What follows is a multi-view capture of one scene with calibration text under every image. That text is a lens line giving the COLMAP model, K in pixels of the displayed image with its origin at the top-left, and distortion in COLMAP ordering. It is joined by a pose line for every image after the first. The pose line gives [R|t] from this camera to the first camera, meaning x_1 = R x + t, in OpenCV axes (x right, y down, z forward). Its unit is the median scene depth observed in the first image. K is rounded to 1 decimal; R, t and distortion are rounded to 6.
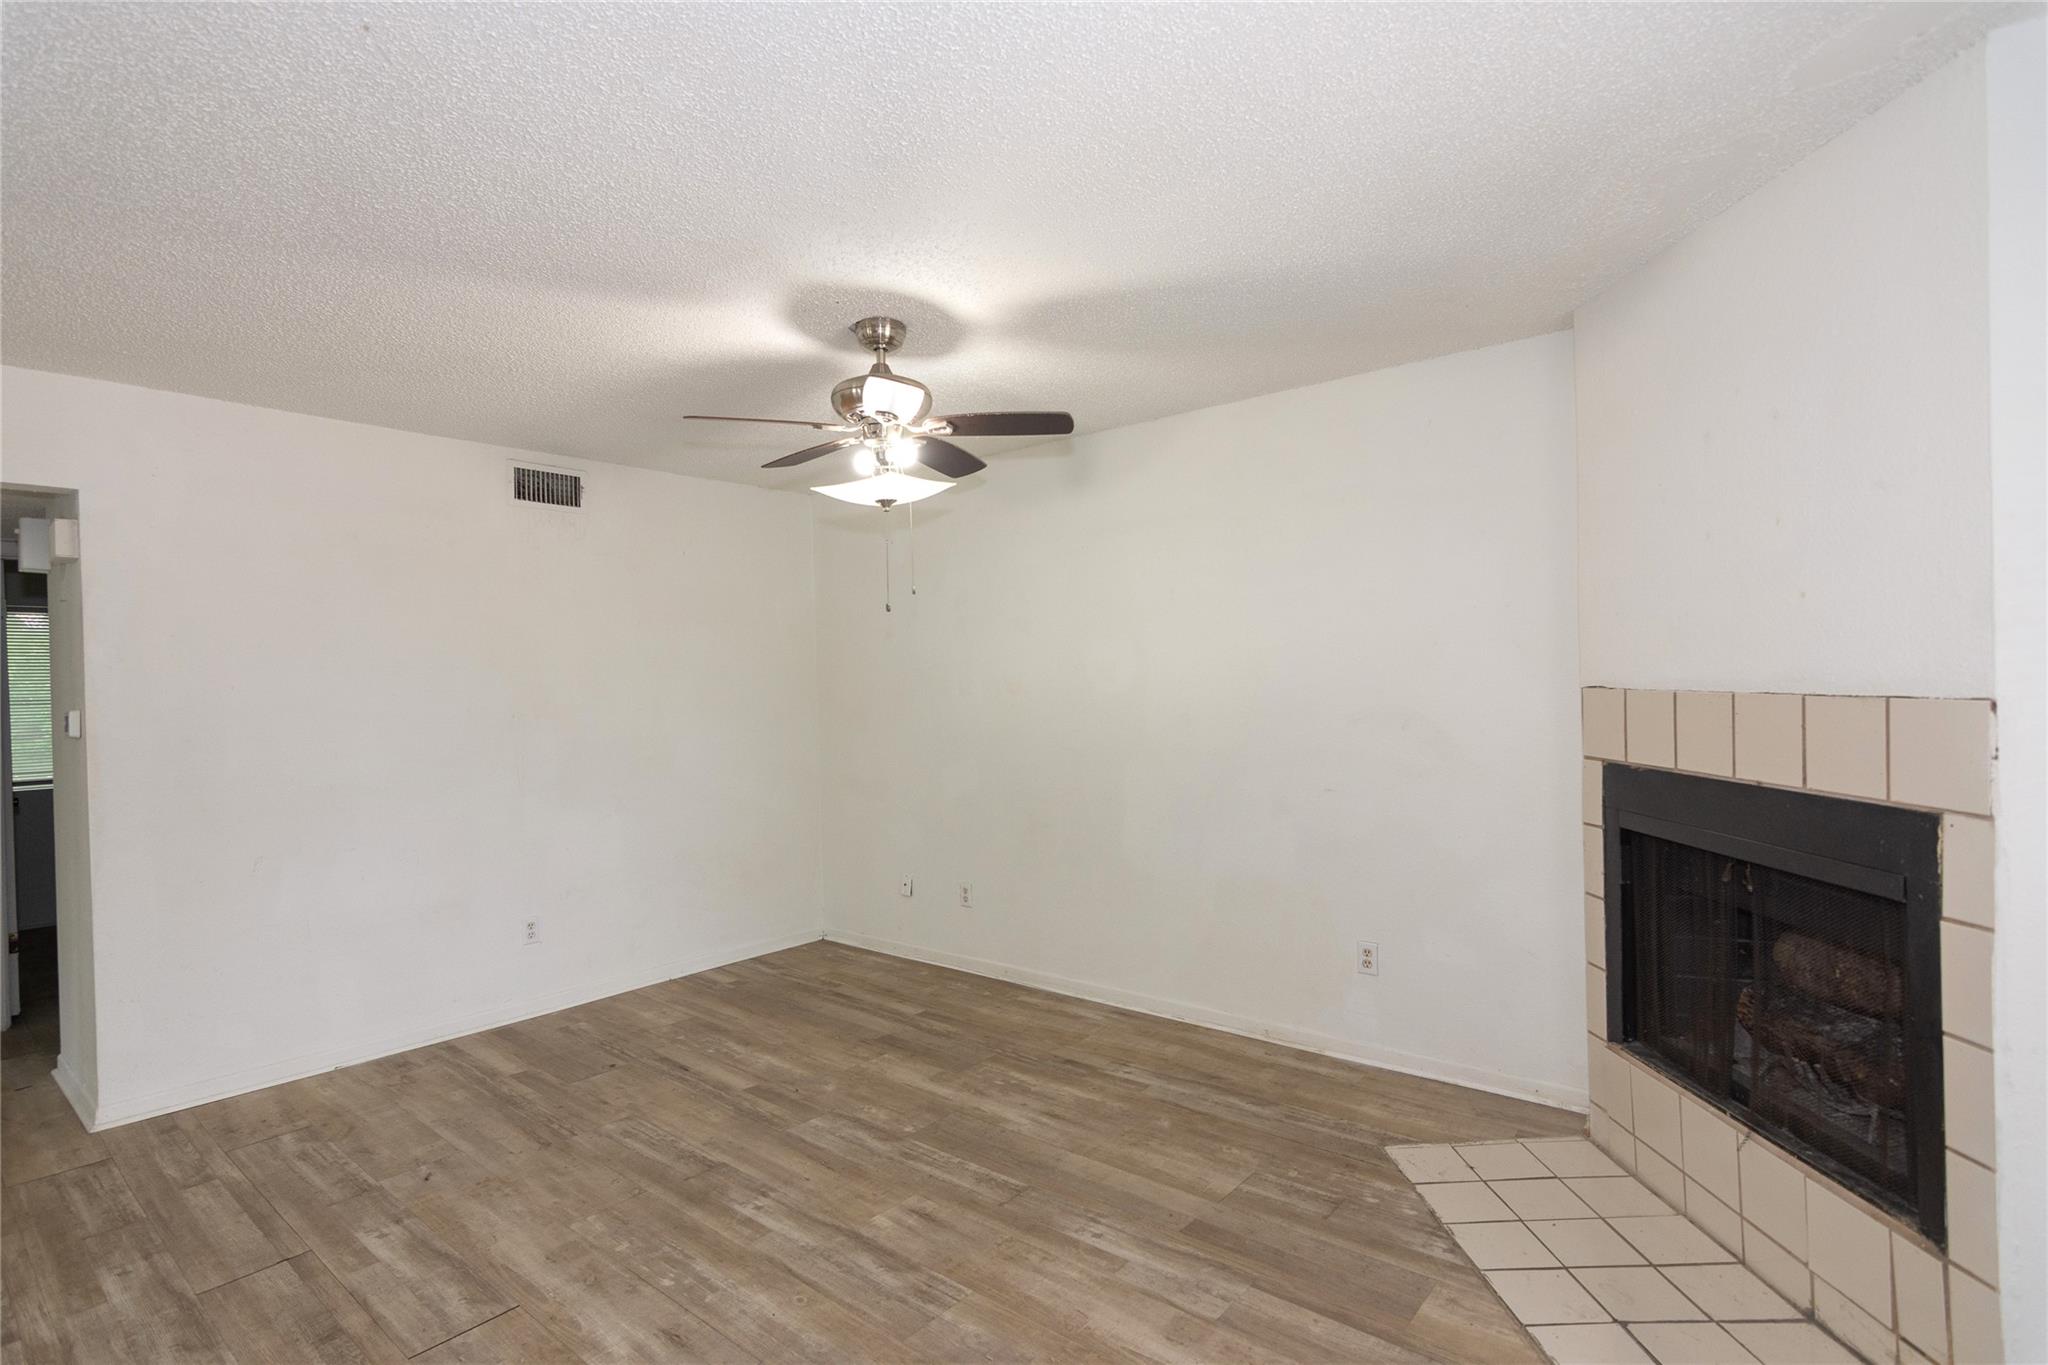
lens RADIAL K [[995.6, 0, 1017.0], [0, 995.6, 698.8], [0, 0, 1]] dist [-0.003505, 0.001478]
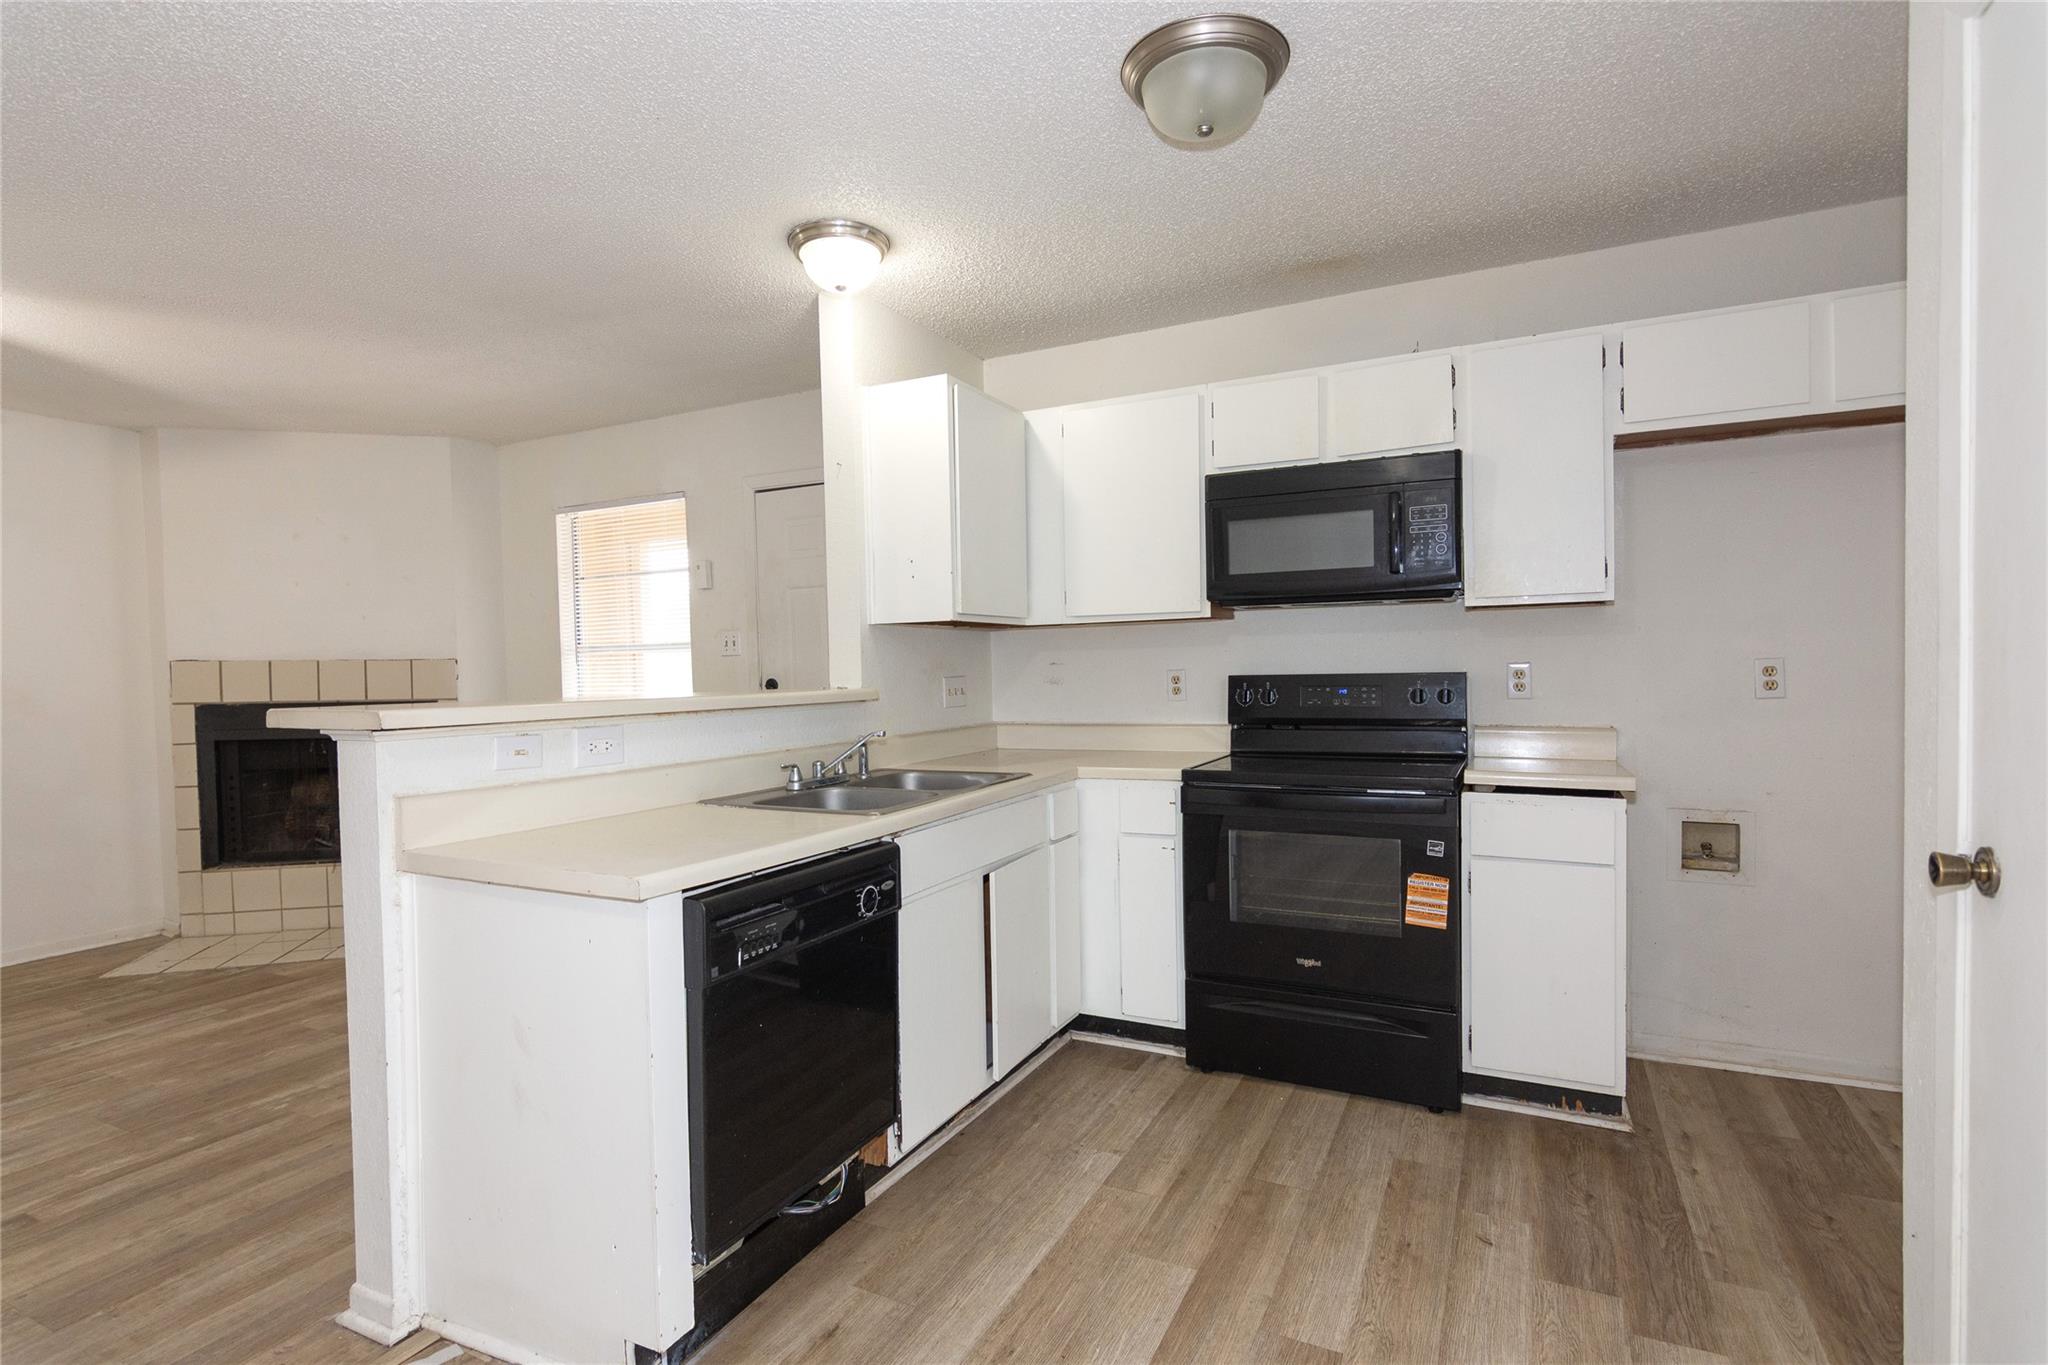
lens RADIAL K [[995.6, 0, 1017.0], [0, 995.6, 698.8], [0, 0, 1]] dist [-0.003505, 0.001478]
pose [[-0.230694, -0.004045, 0.973018, -1.228295], [0.040586, 0.999081, 0.013776, 0.078120], [-0.972180, 0.042669, -0.230318, 0.027001]]
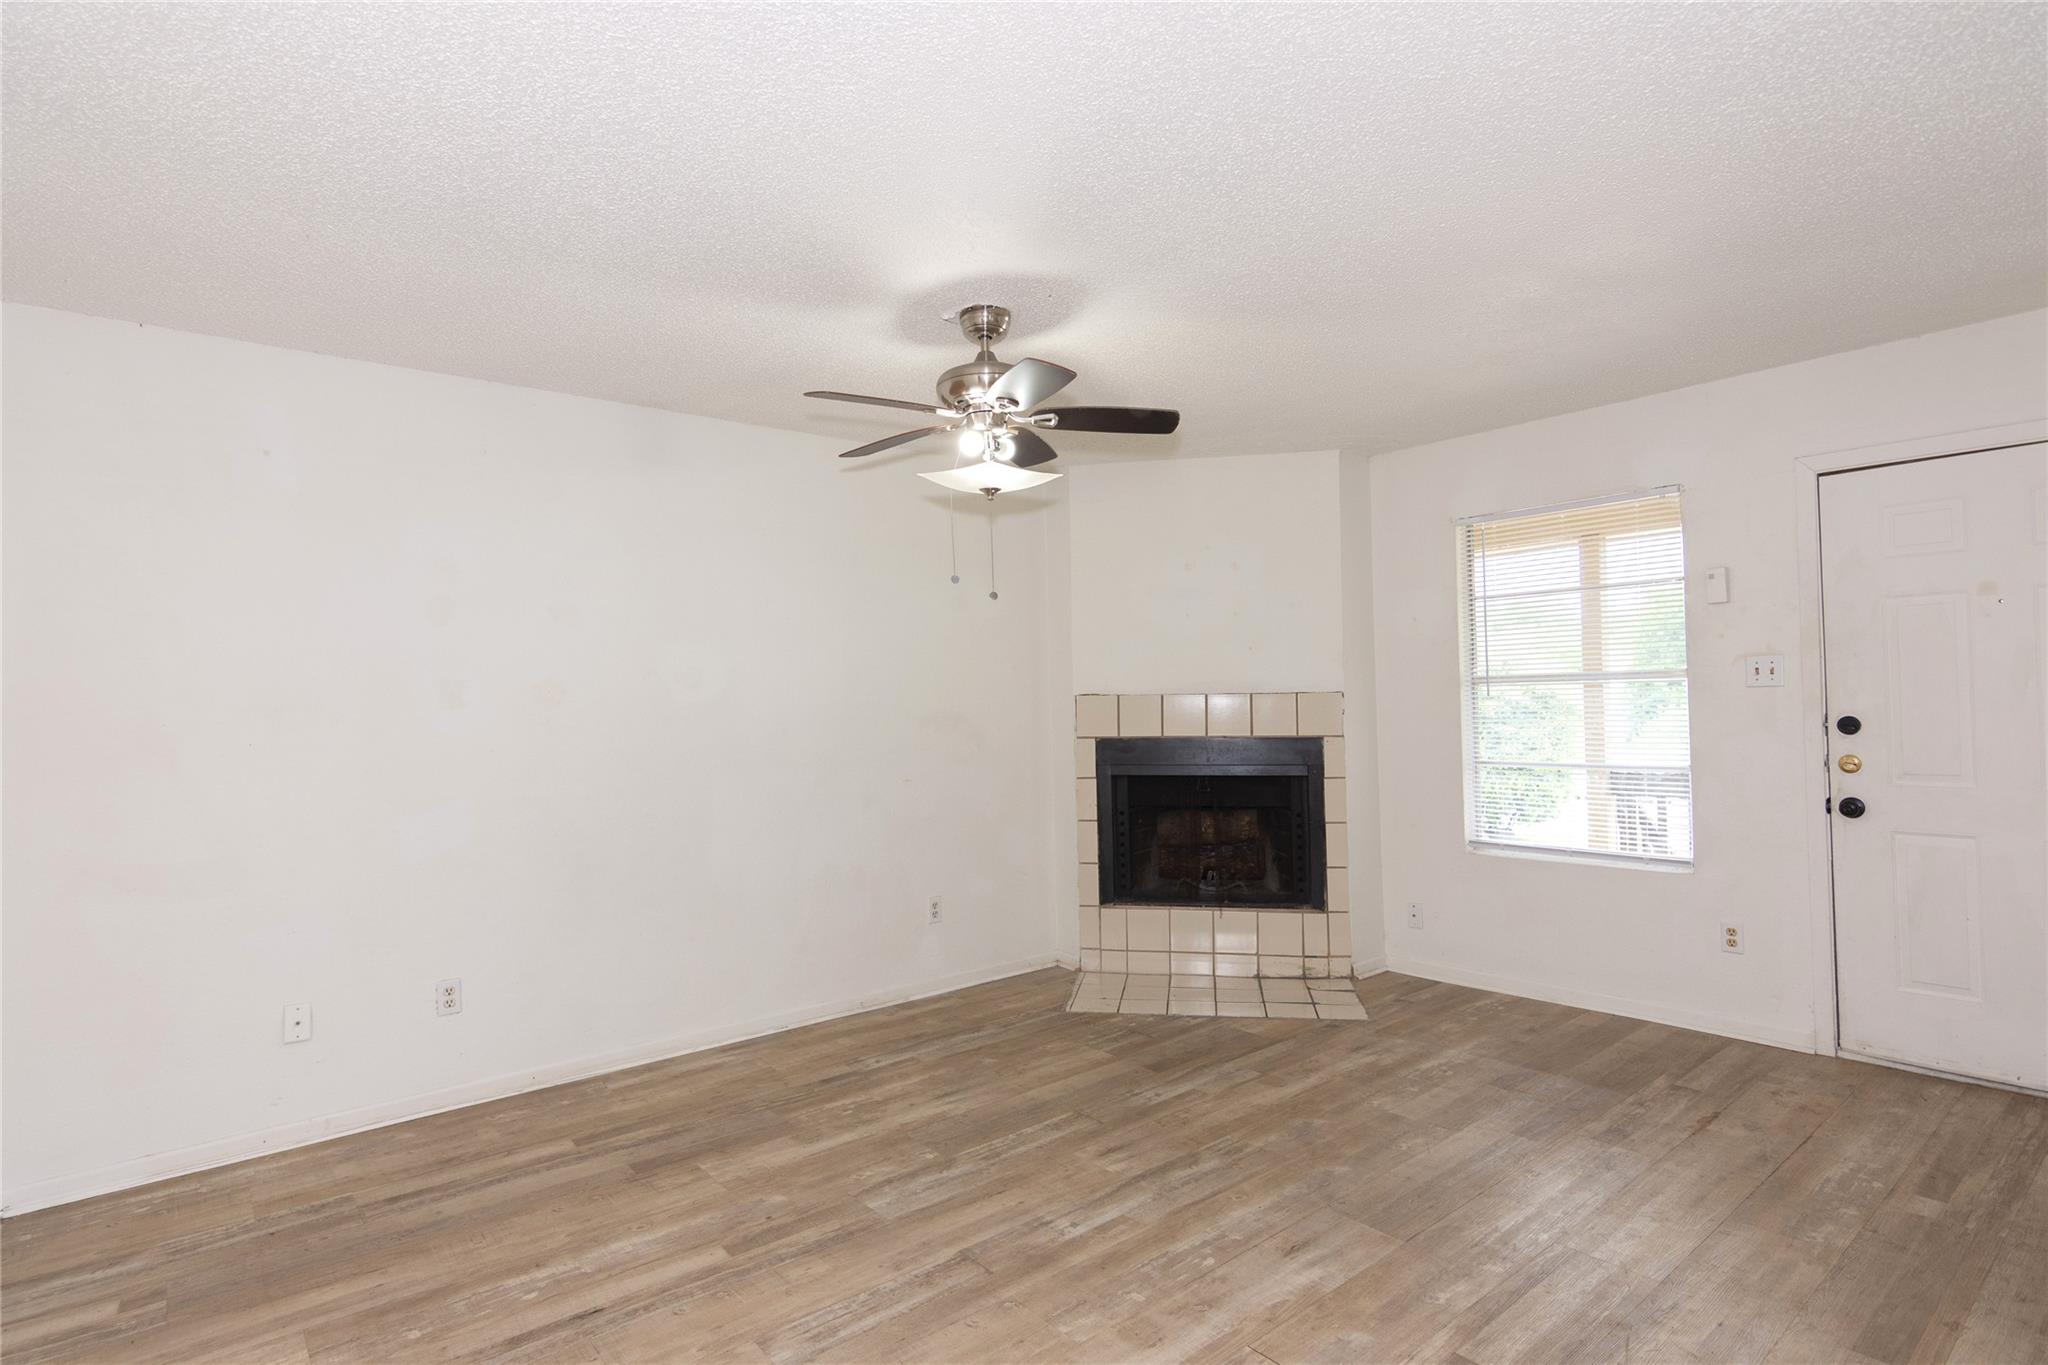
lens RADIAL K [[1041.1, 0, 1015.4], [0, 1041.1, 695.5], [0, 0, 1]] dist [0.004179, 0.002457]
pose [[0.184250, 0.025690, 0.982544, -1.049977], [0.033301, 0.998921, -0.032363, 0.038769], [-0.982315, 0.038683, 0.183196, 0.722742]]
